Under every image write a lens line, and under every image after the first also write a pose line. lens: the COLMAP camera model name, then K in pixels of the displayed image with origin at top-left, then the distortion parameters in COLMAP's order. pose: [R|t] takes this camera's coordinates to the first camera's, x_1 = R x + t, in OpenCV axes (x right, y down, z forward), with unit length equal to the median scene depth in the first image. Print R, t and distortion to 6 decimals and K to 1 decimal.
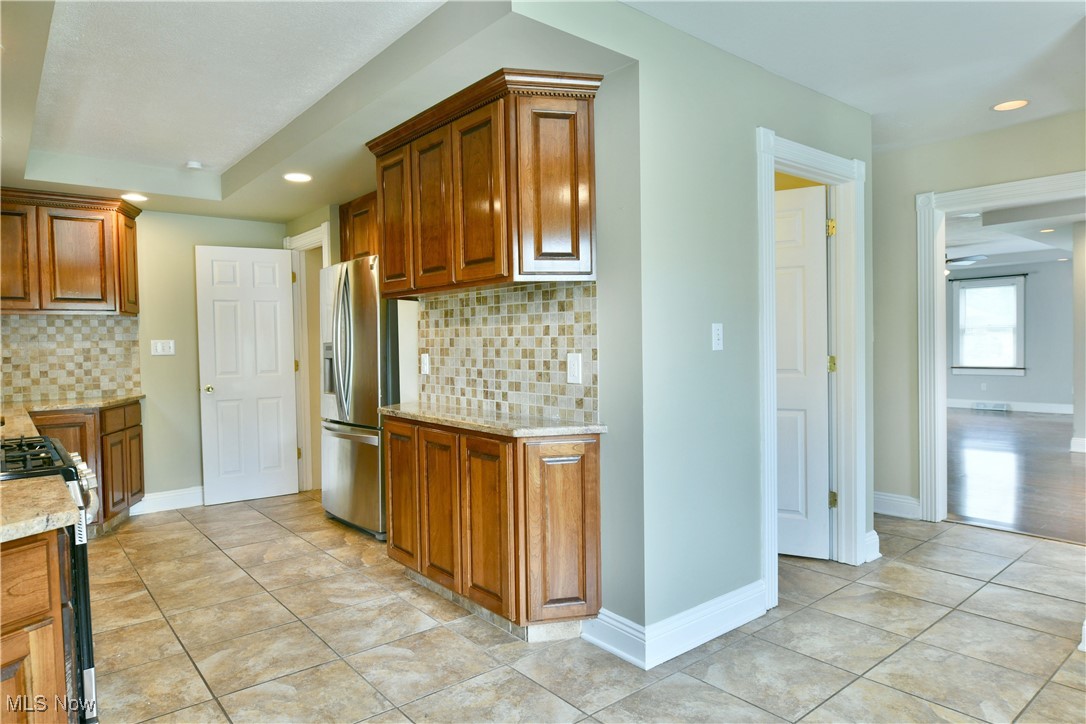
lens RADIAL K [[676.4, 0, 547.2], [0, 676.4, 361.1], [0, 0, 1]] dist [-0.015573, -0.006795]
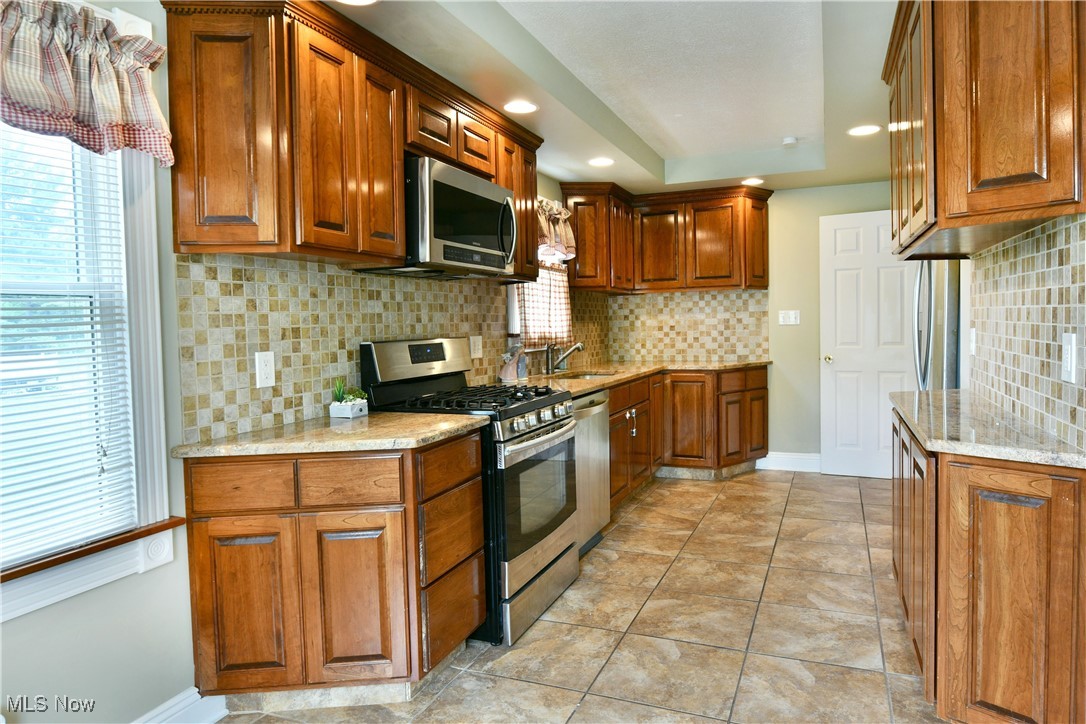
lens RADIAL K [[676.4, 0, 537.1], [0, 676.4, 345.2], [0, 0, 1]] dist [-0.015573, -0.006795]
pose [[0.453554, 0.035591, -0.890518, 0.278350], [-0.010617, 0.999347, 0.034533, -0.012770], [0.891166, -0.006208, 0.453636, 0.225696]]
